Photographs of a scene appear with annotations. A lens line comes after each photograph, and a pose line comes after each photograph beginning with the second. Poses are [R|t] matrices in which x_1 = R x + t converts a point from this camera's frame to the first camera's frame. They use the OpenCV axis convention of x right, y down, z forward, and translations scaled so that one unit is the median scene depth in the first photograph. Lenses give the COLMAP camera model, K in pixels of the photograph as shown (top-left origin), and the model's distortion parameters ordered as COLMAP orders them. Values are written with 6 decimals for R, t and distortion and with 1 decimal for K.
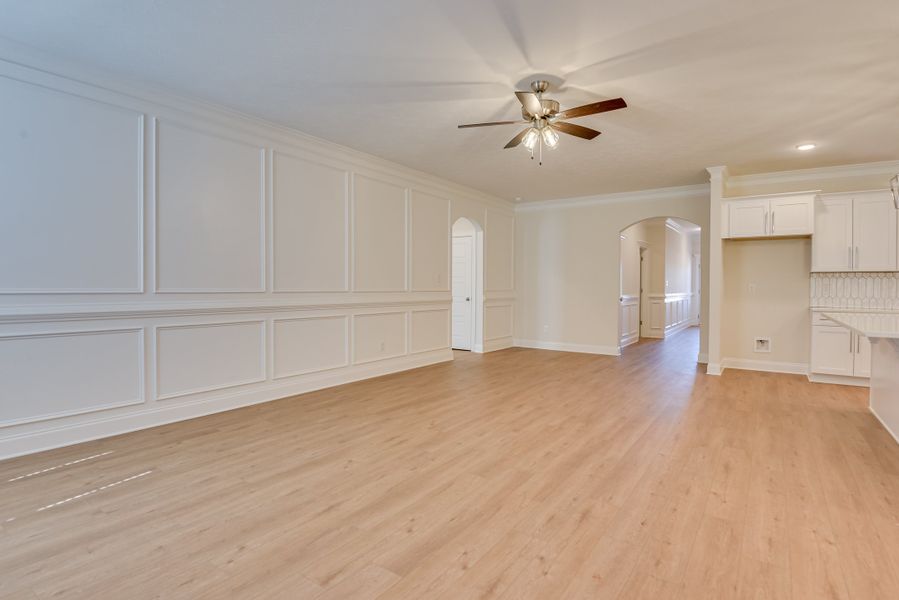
lens RADIAL K [[461.3, 0, 453.0], [0, 461.3, 293.1], [0, 0, 1]] dist [0.001007, -0.024455]
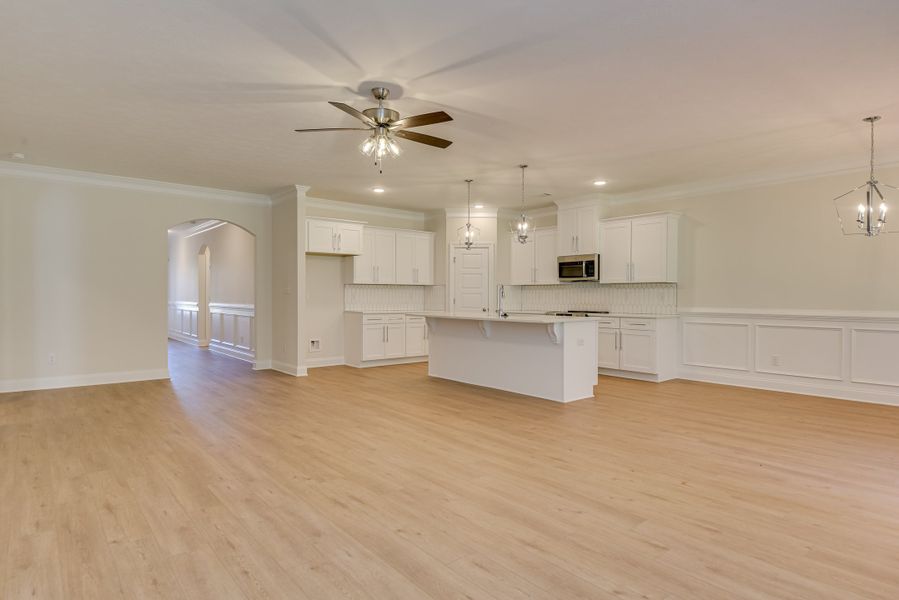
lens RADIAL K [[500.1, 0, 453.9], [0, 500.1, 300.2], [0, 0, 1]] dist [-0.000170, -0.001981]
pose [[0.261067, -0.012894, 0.965235, -0.529127], [0.012721, 0.999870, 0.009916, -0.010215], [-0.965237, 0.009690, 0.261197, 0.375396]]
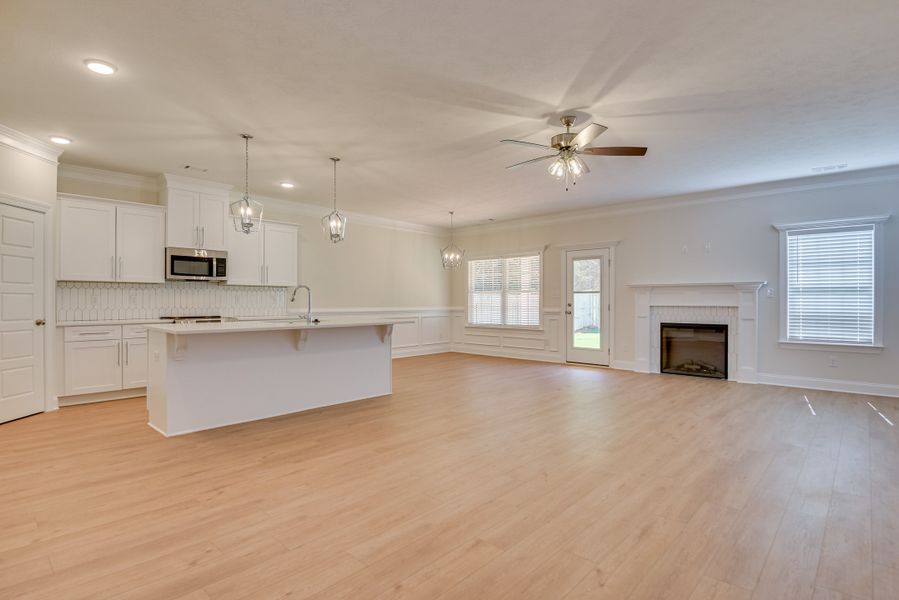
lens RADIAL K [[452.2, 0, 449.5], [0, 452.2, 300.0], [0, 0, 1]] dist [-0.023569, -0.000828]
pose [[-0.989025, -0.007461, 0.147561, 0.201952], [-0.005367, 0.999879, 0.014586, -0.018987], [-0.147652, 0.013634, -0.988945, 1.391890]]
